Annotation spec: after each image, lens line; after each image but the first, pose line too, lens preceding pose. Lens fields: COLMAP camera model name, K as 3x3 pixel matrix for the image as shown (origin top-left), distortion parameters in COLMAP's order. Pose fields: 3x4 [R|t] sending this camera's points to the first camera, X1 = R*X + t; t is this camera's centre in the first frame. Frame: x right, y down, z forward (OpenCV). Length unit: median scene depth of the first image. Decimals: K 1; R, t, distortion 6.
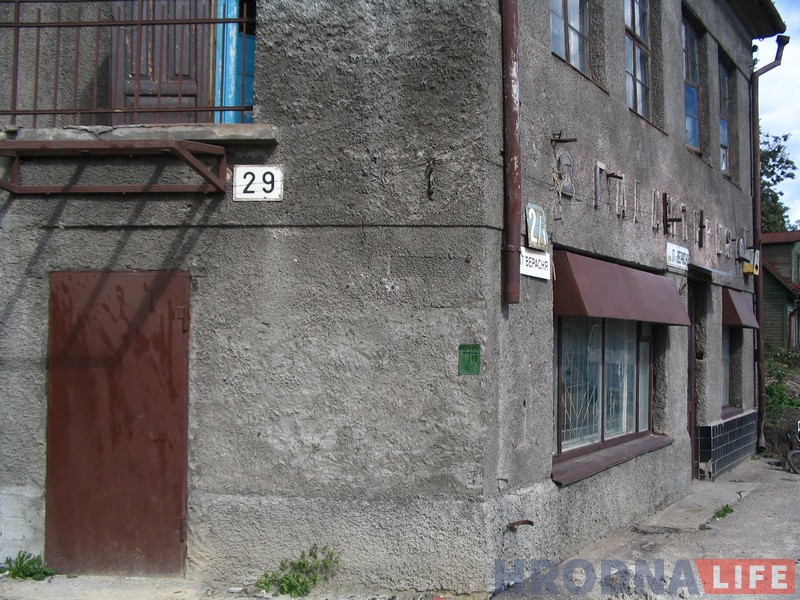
lens RADIAL K [[829.1, 0, 400.0], [0, 829.1, 300.0], [0, 0, 1]] dist [-0.136353, 0.008433]
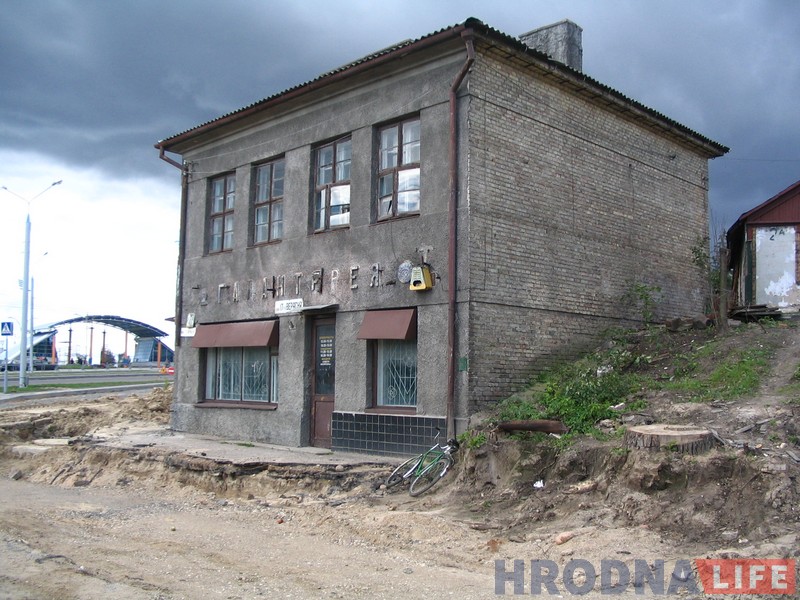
lens RADIAL K [[829.1, 0, 400.0], [0, 829.1, 300.0], [0, 0, 1]] dist [-0.136353, 0.008433]
pose [[-0.179156, -0.112928, -0.977318, 3.061627], [0.029698, 0.992317, -0.120105, 0.231226], [0.983372, -0.050542, -0.174426, 2.327728]]
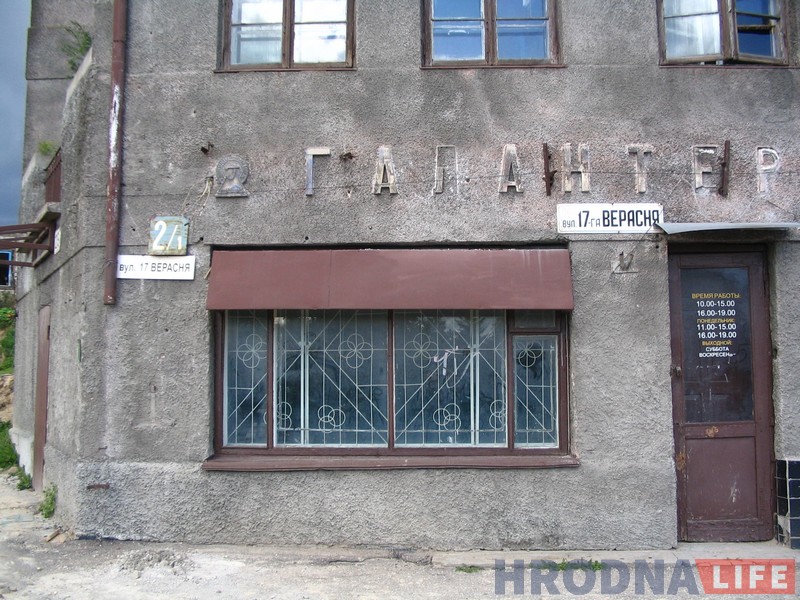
lens RADIAL K [[829.1, 0, 400.0], [0, 829.1, 300.0], [0, 0, 1]] dist [-0.136353, 0.008433]
pose [[0.542021, -0.092973, -0.835206, 1.285487], [0.047461, 0.995662, -0.080034, 0.107326], [0.839023, 0.003741, 0.544082, 0.658211]]
